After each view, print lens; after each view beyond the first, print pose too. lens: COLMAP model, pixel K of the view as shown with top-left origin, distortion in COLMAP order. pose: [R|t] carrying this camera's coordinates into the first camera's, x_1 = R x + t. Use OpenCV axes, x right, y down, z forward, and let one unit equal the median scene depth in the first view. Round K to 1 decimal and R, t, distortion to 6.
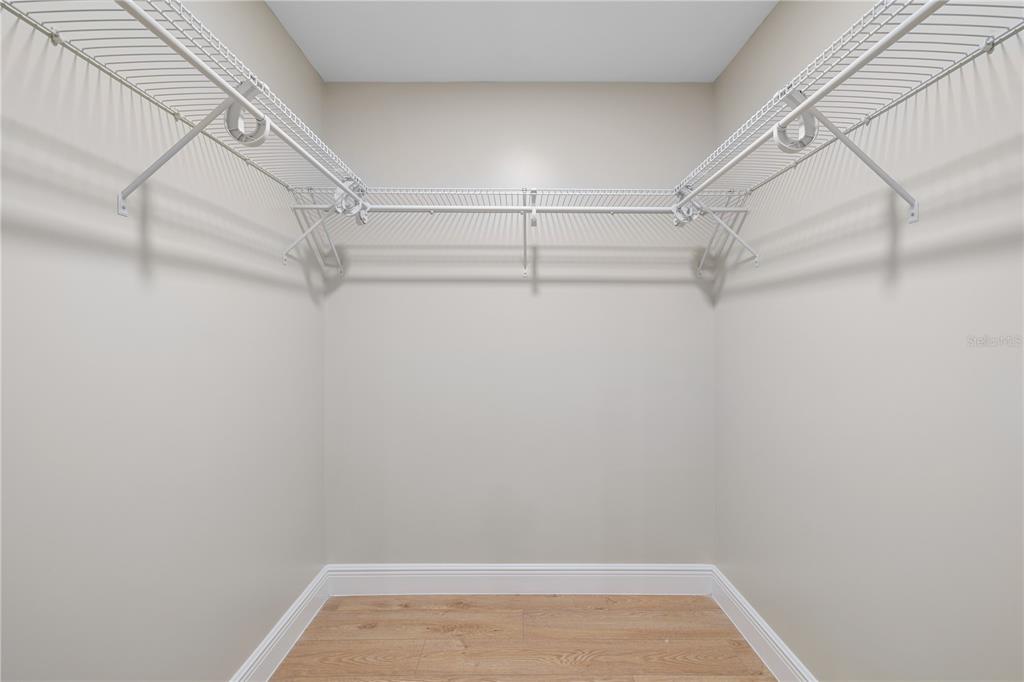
lens RADIAL K [[440.9, 0, 513.2], [0, 440.9, 343.9], [0, 0, 1]] dist [0.000130, 0.000365]
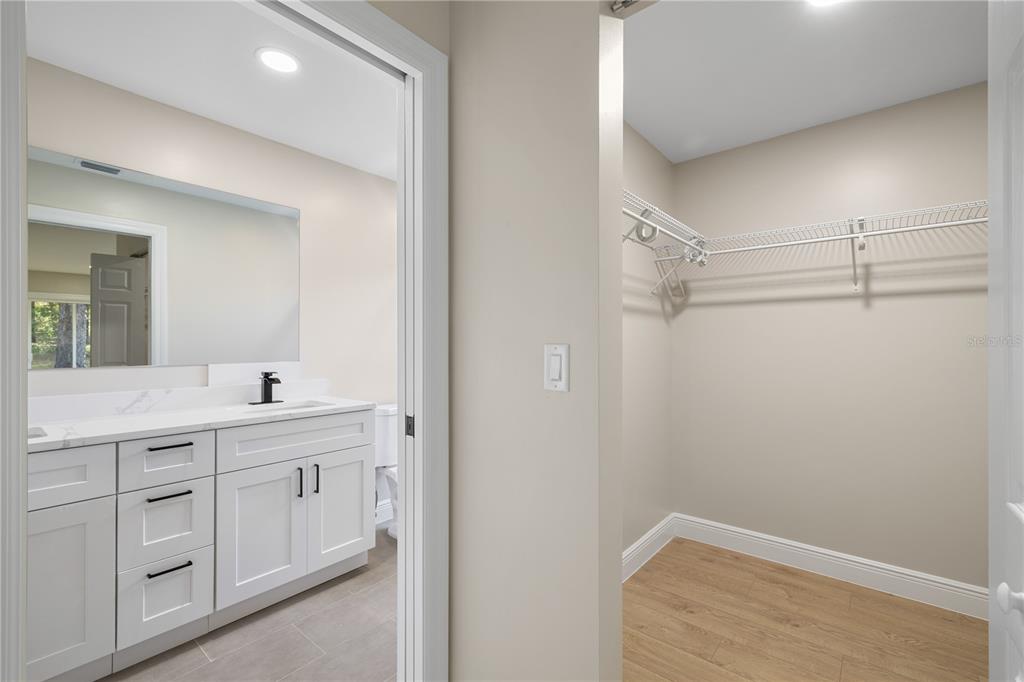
lens RADIAL K [[440.9, 0, 513.2], [0, 440.9, 343.9], [0, 0, 1]] dist [0.000130, 0.000365]
pose [[0.772024, -0.001897, -0.635591, 0.073109], [-0.010836, 0.999811, -0.016146, 0.001494], [0.635501, 0.019353, 0.771857, -0.423531]]
